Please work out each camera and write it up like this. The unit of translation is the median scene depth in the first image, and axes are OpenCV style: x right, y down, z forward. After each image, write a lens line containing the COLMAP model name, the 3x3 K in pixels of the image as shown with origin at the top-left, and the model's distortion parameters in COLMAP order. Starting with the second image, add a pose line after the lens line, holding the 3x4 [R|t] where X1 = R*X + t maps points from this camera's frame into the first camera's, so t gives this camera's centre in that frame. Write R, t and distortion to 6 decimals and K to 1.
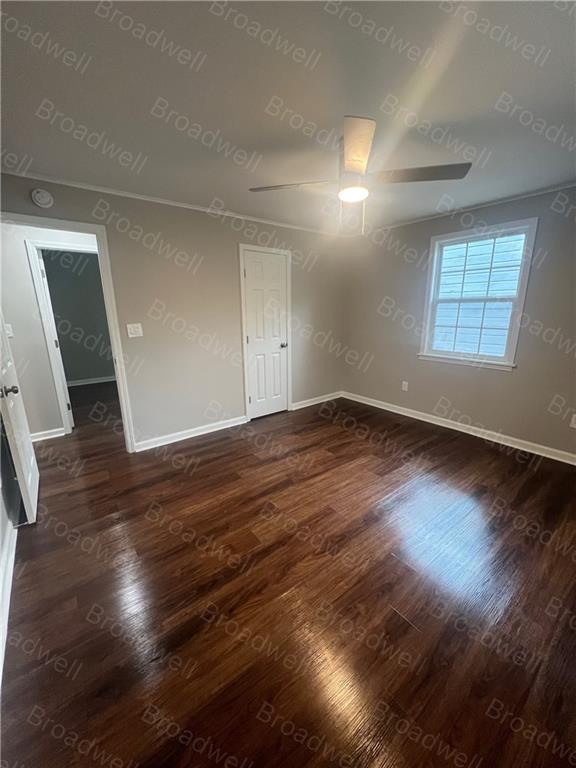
lens RADIAL K [[307.1, 0, 290.0], [0, 307.1, 383.0], [0, 0, 1]] dist [-0.001111, 0.000266]
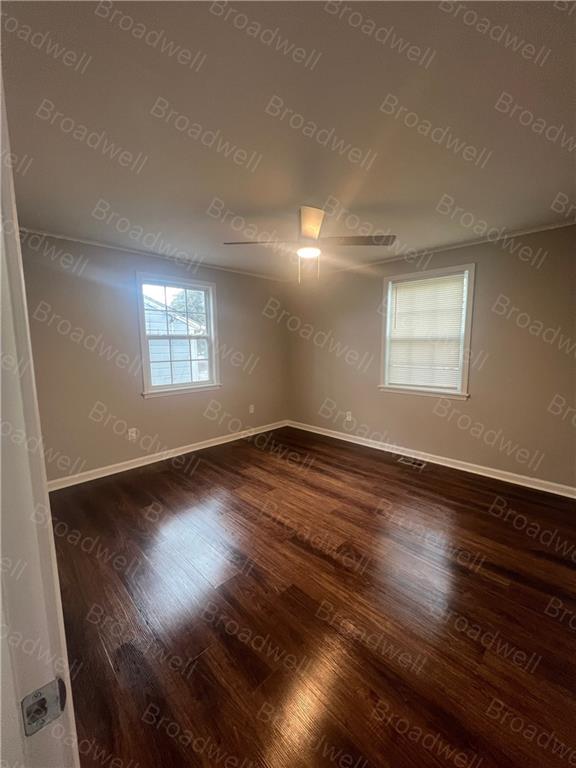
lens RADIAL K [[307.1, 0, 290.0], [0, 307.1, 383.0], [0, 0, 1]] dist [-0.001111, 0.000266]
pose [[-0.134646, -0.119486, 0.983663, -0.805692], [0.246571, 0.957438, 0.150052, -0.231825], [-0.959726, 0.262747, -0.099453, 0.999645]]
